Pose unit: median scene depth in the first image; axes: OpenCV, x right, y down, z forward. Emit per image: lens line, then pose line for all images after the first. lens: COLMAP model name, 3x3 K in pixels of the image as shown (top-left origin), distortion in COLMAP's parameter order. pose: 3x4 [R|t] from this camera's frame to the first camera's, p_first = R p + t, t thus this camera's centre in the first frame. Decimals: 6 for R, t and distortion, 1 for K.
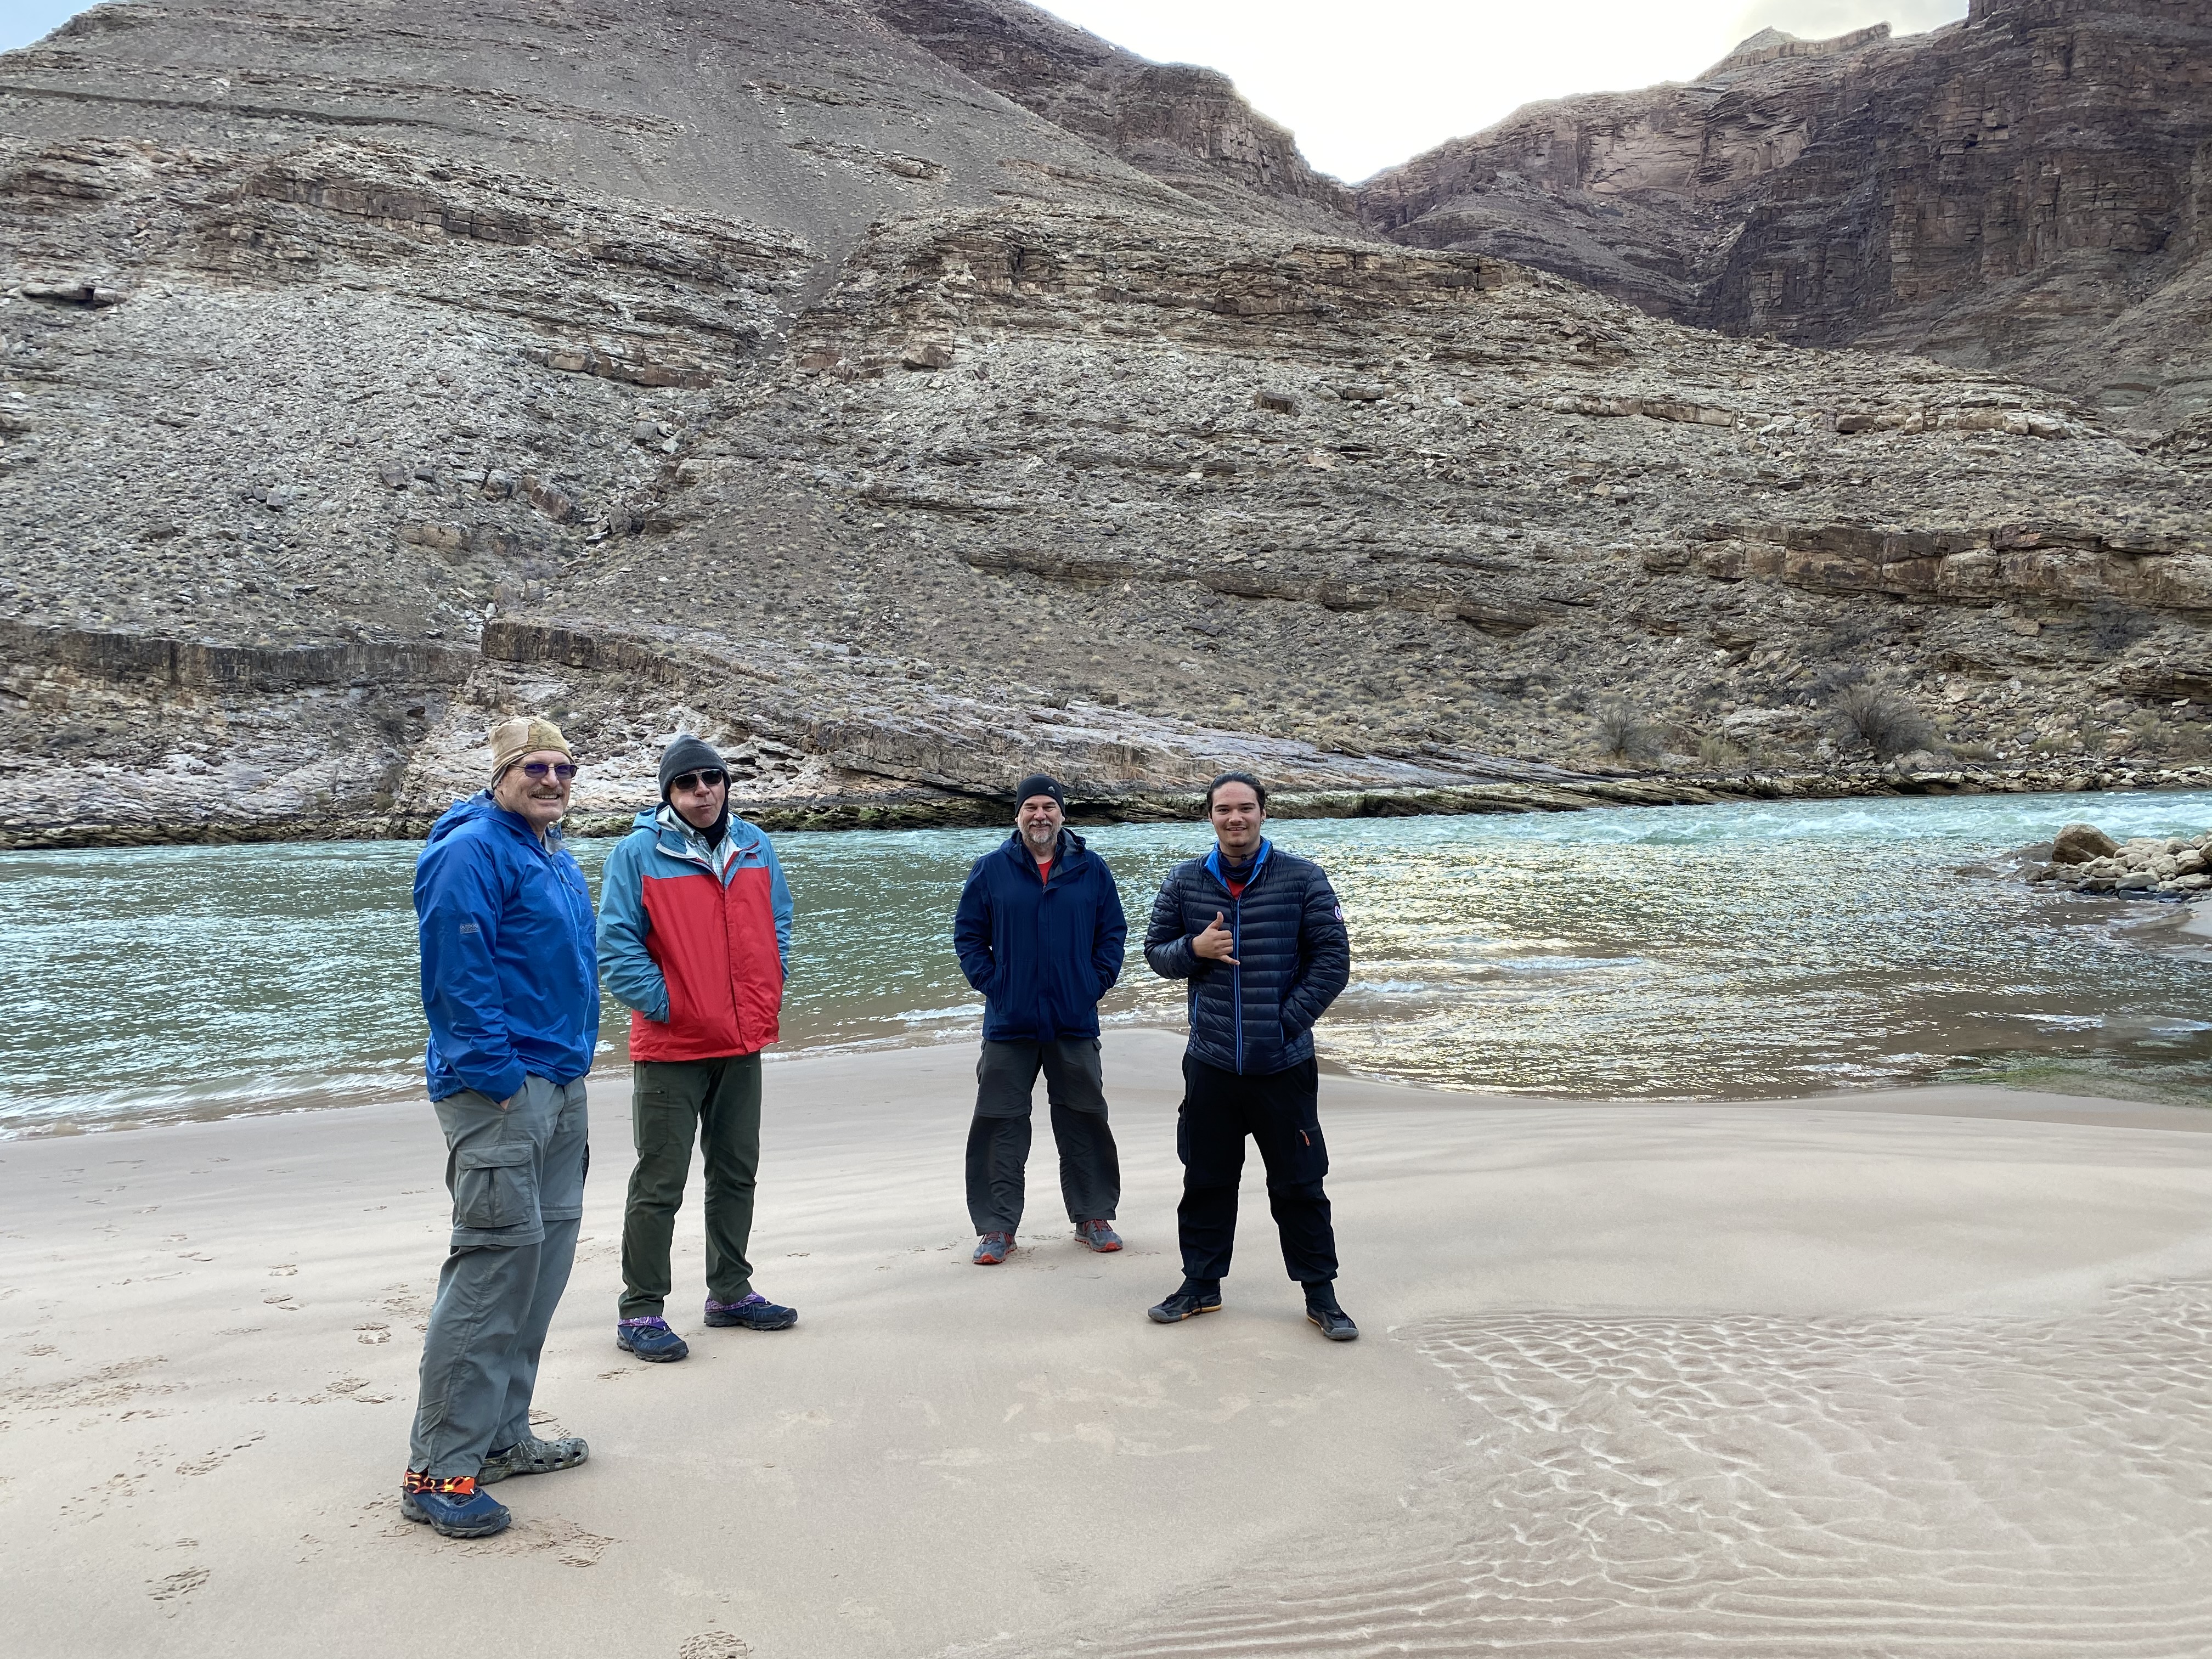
lens RADIAL K [[1704.0, 0, 1098.3], [0, 1704.0, 822.5], [0, 0, 1]] dist [0.027101, -0.021751]
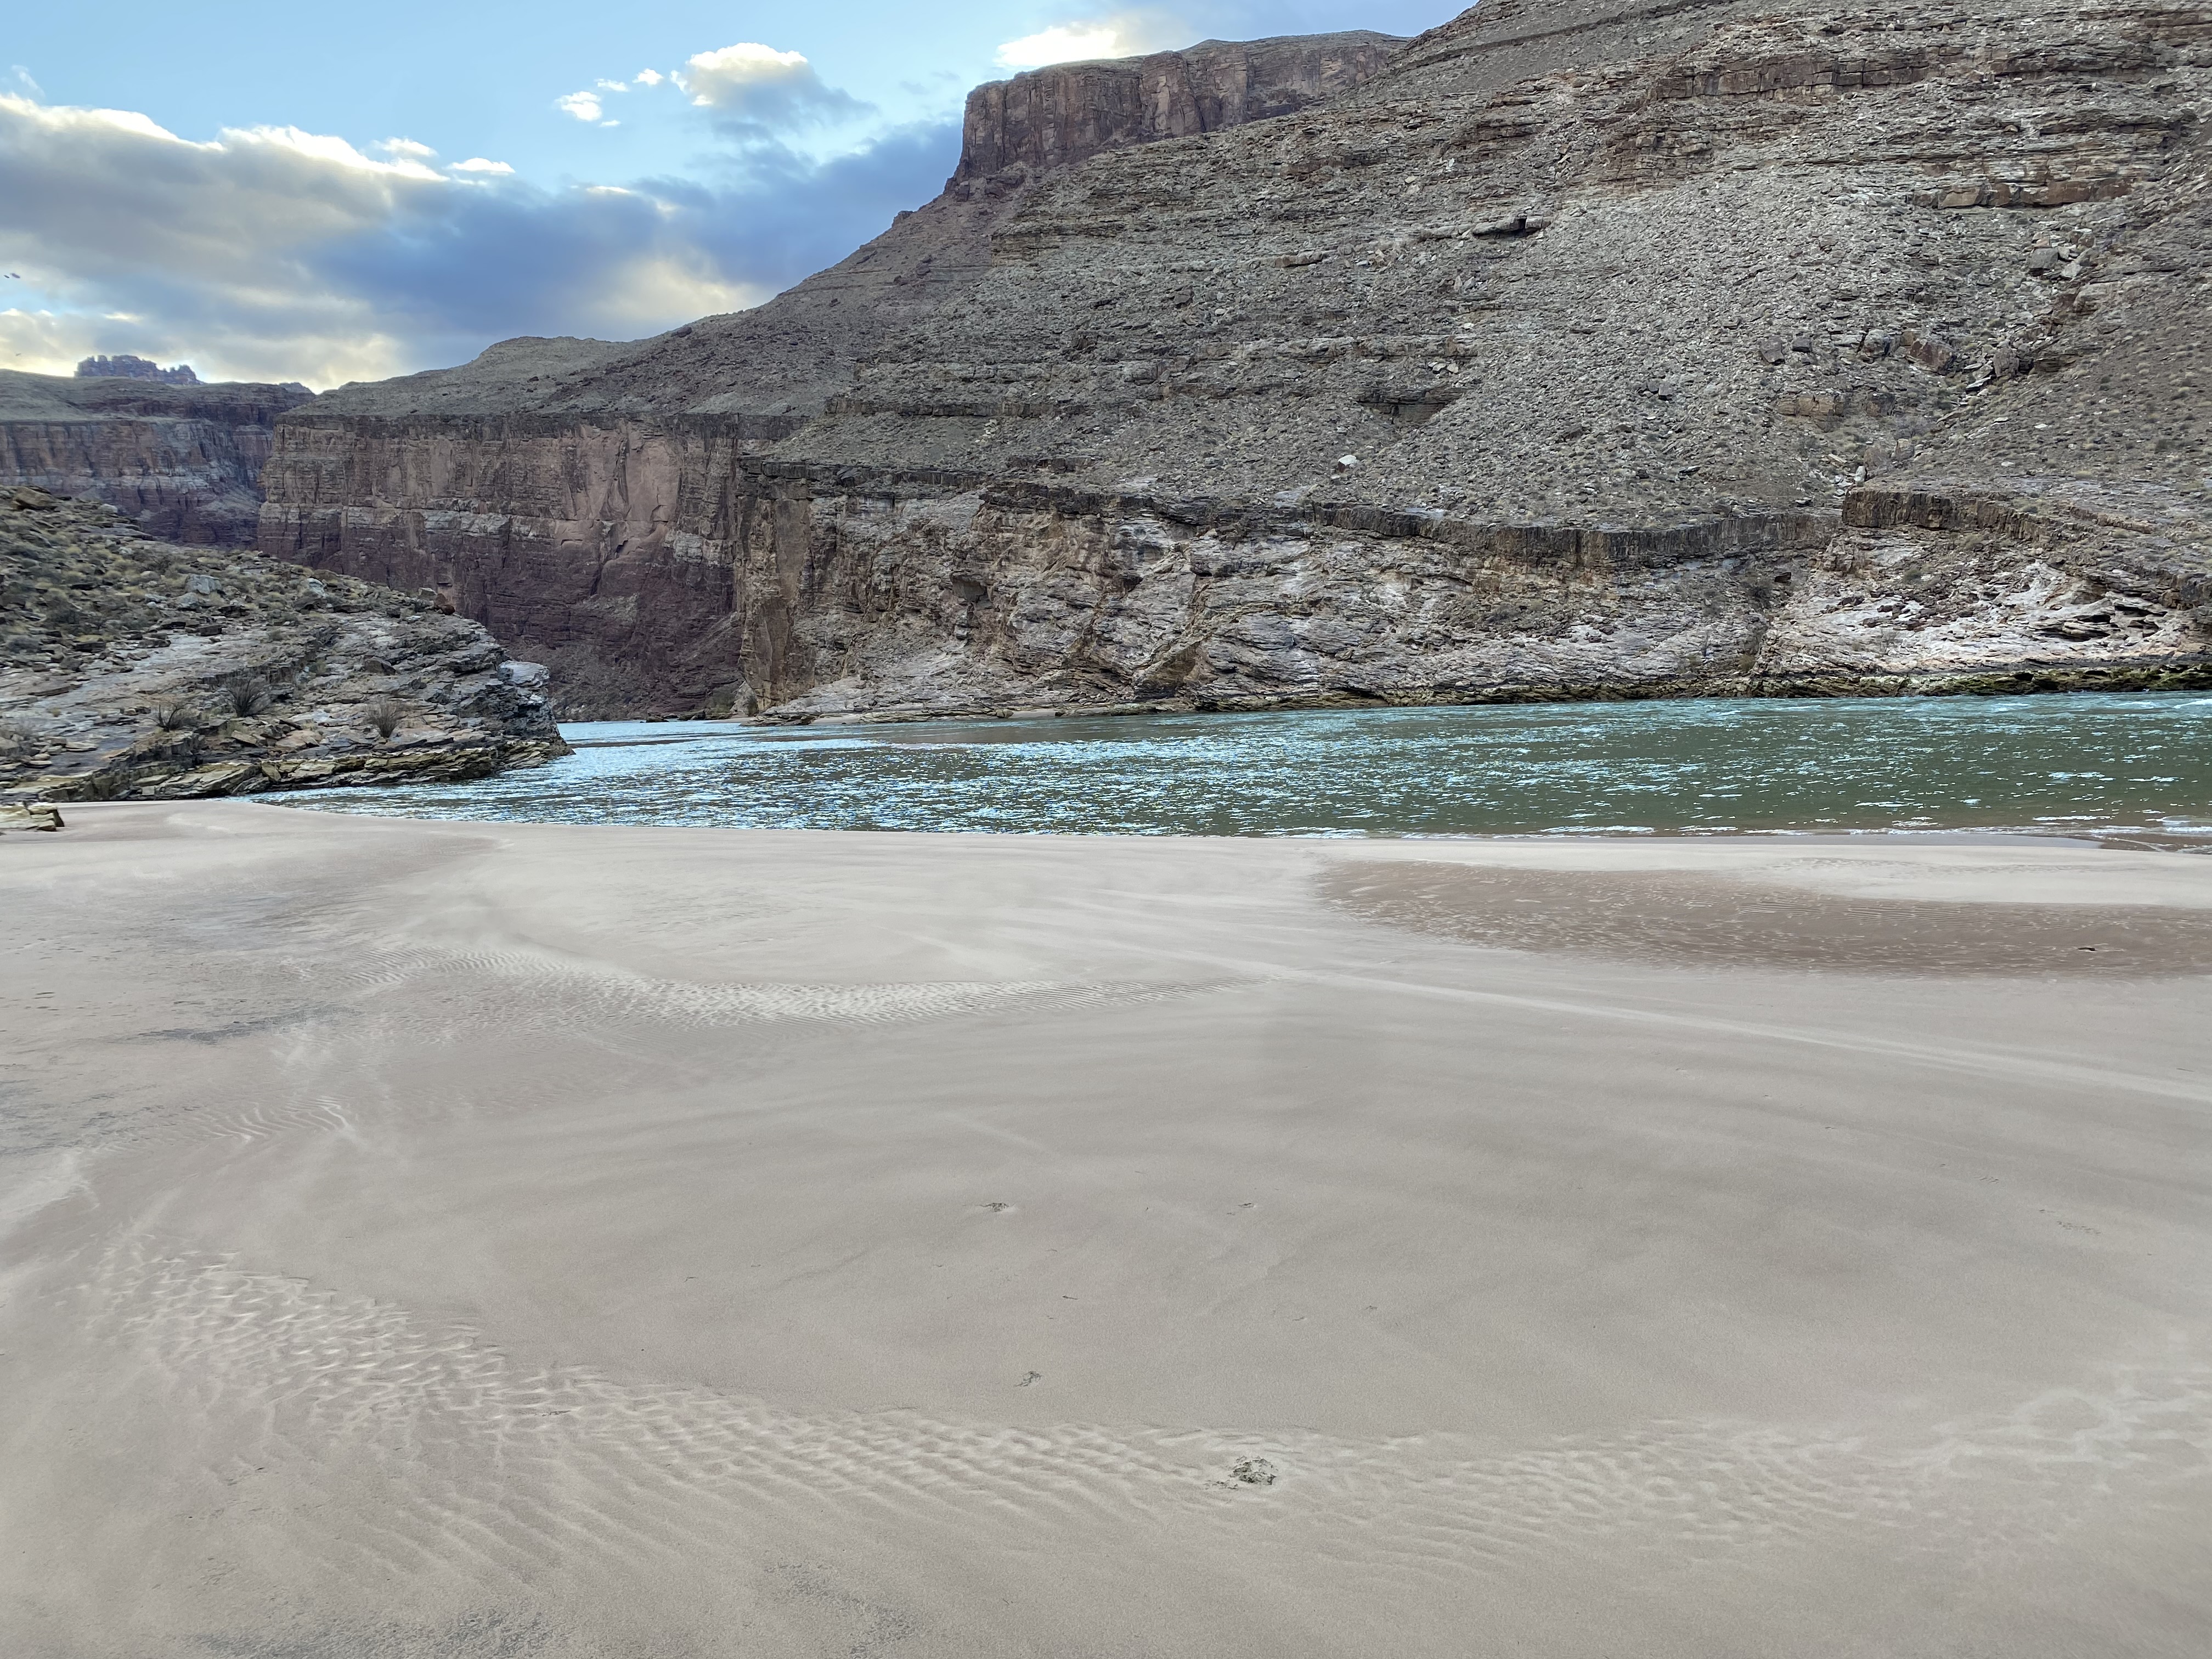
lens RADIAL K [[1704.0, 0, 1076.5], [0, 1704.0, 810.7], [0, 0, 1]] dist [0.027101, -0.021751]
pose [[0.707747, 0.045886, -0.704974, 0.044275], [0.011238, 0.997031, 0.076178, -0.004096], [0.706376, -0.061837, 0.705130, -0.070806]]
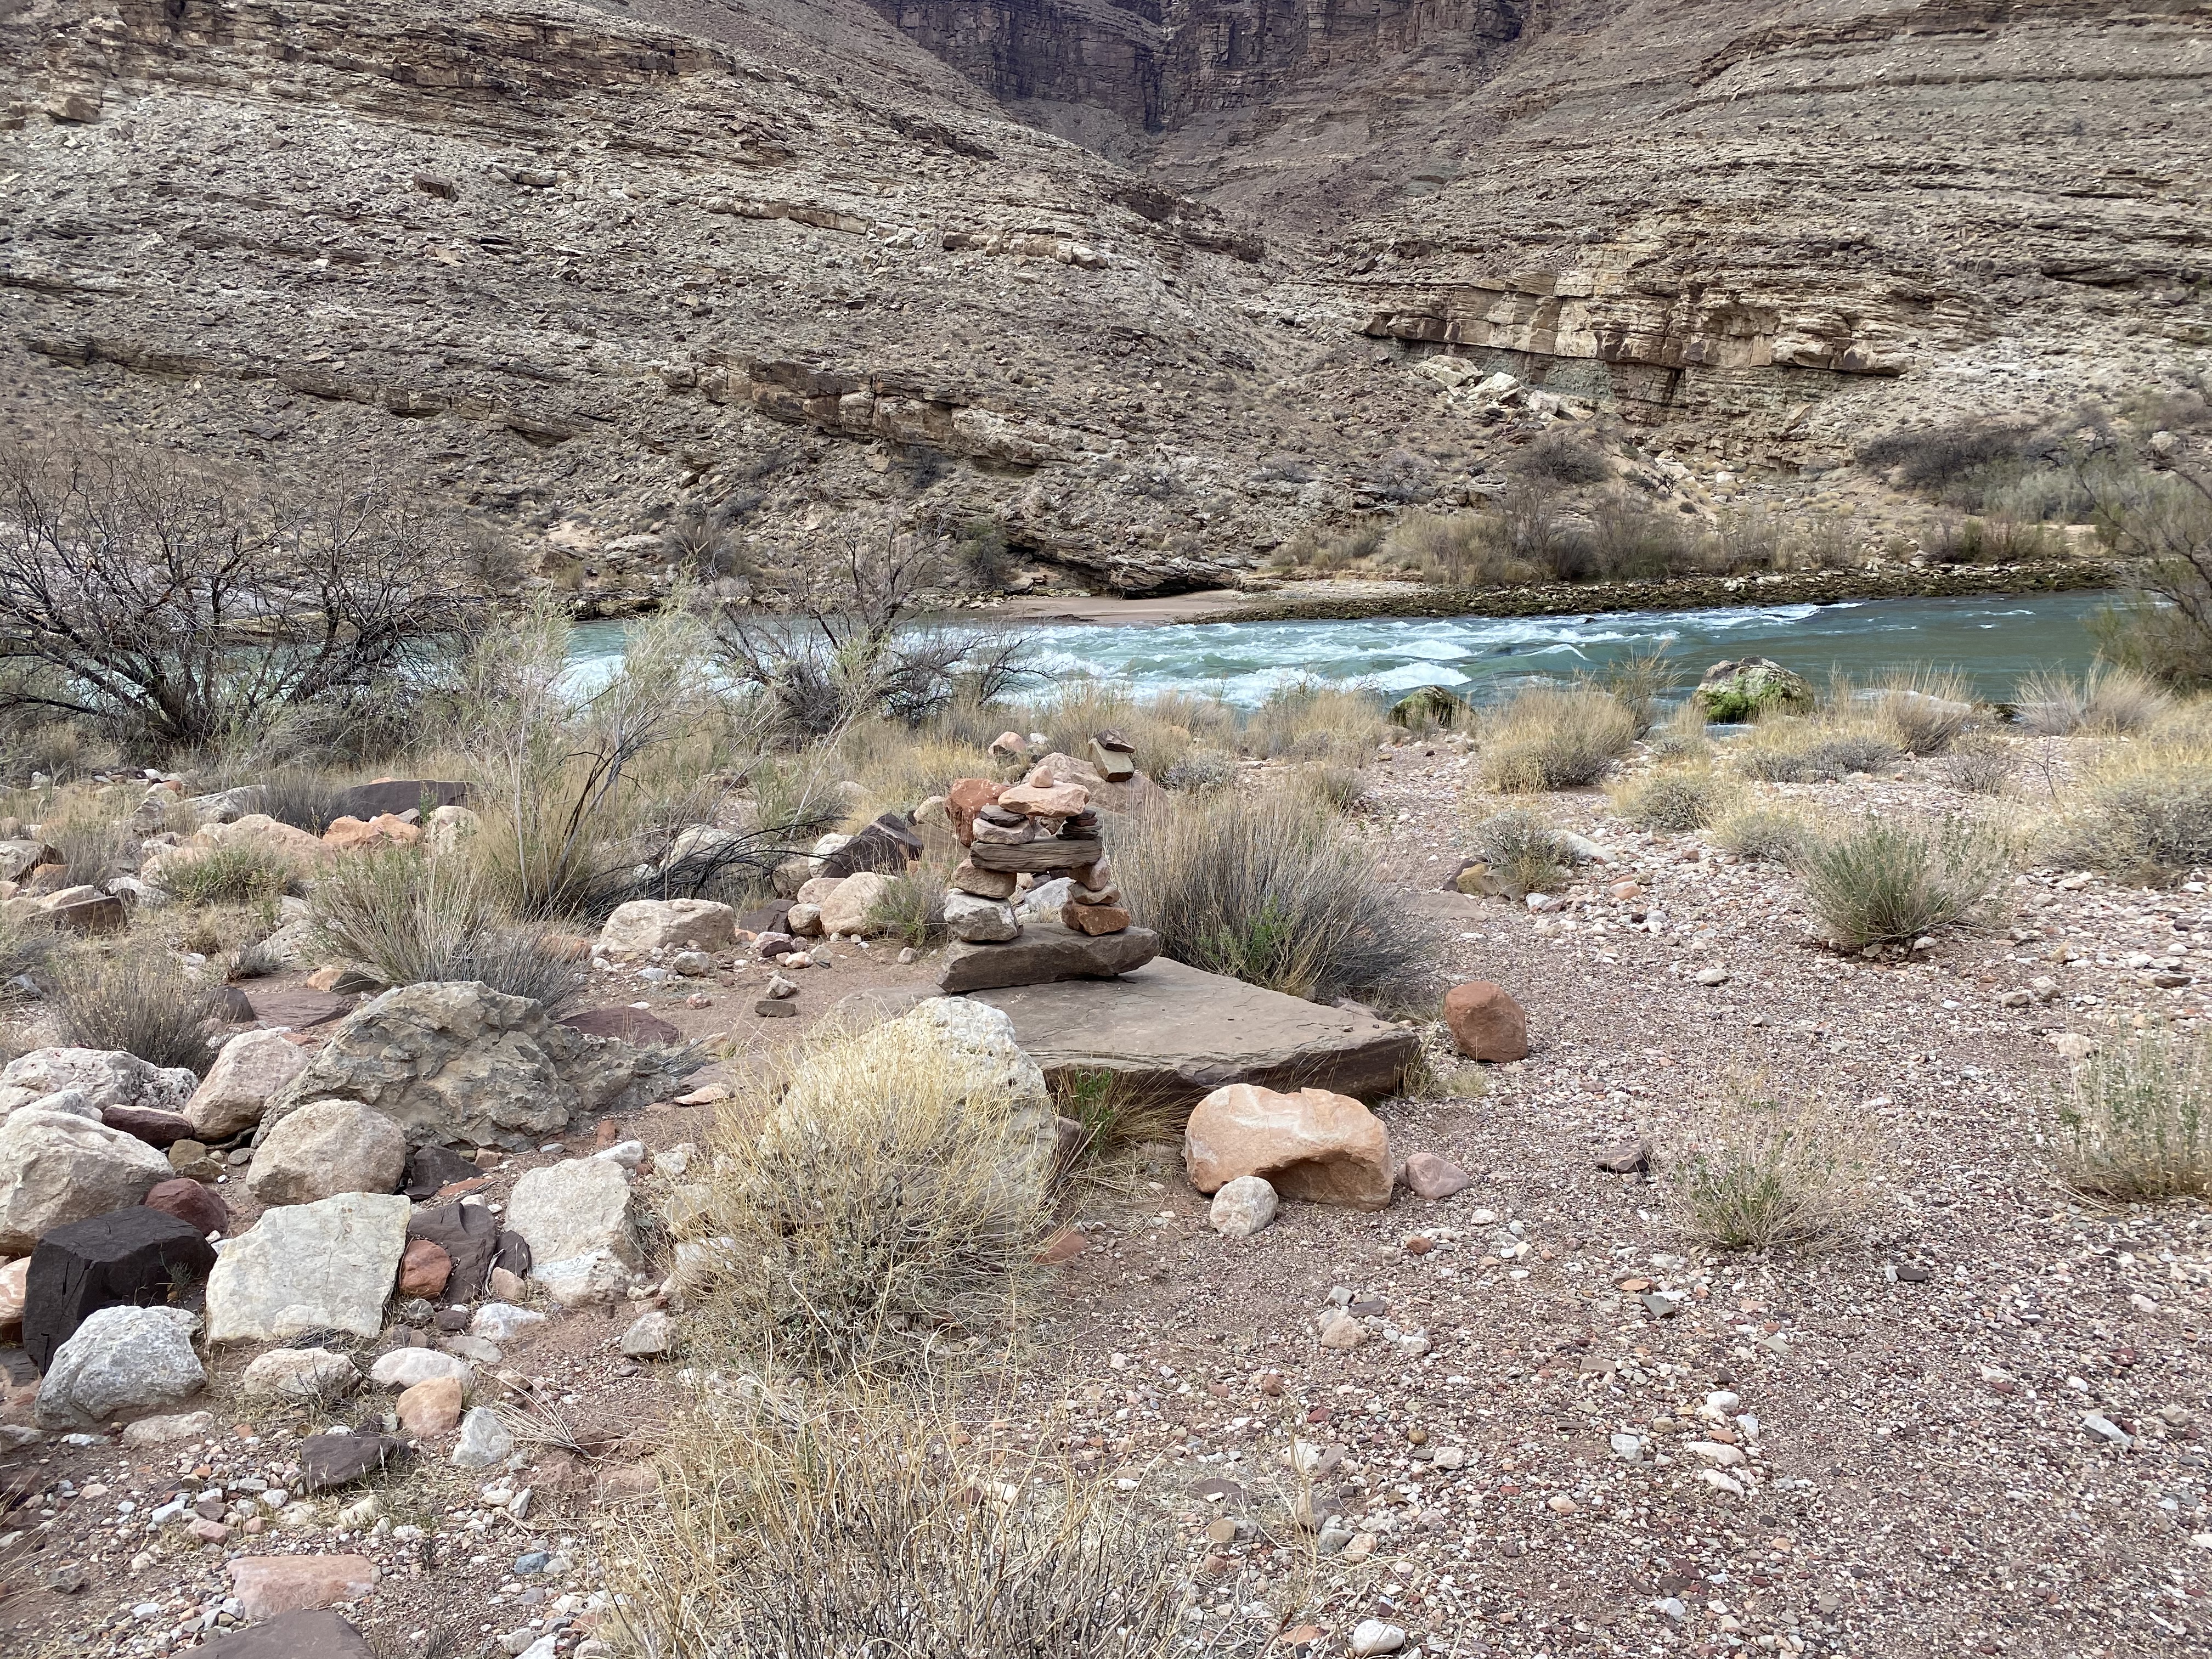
lens RADIAL K [[1704.0, 0, 1101.4], [0, 1704.0, 825.6], [0, 0, 1]] dist [0.027101, -0.021751]
pose [[0.970630, -0.041584, 0.236958, 0.253205], [0.004778, 0.988086, 0.153827, -0.030339], [-0.240531, -0.148176, 0.959265, -0.126934]]
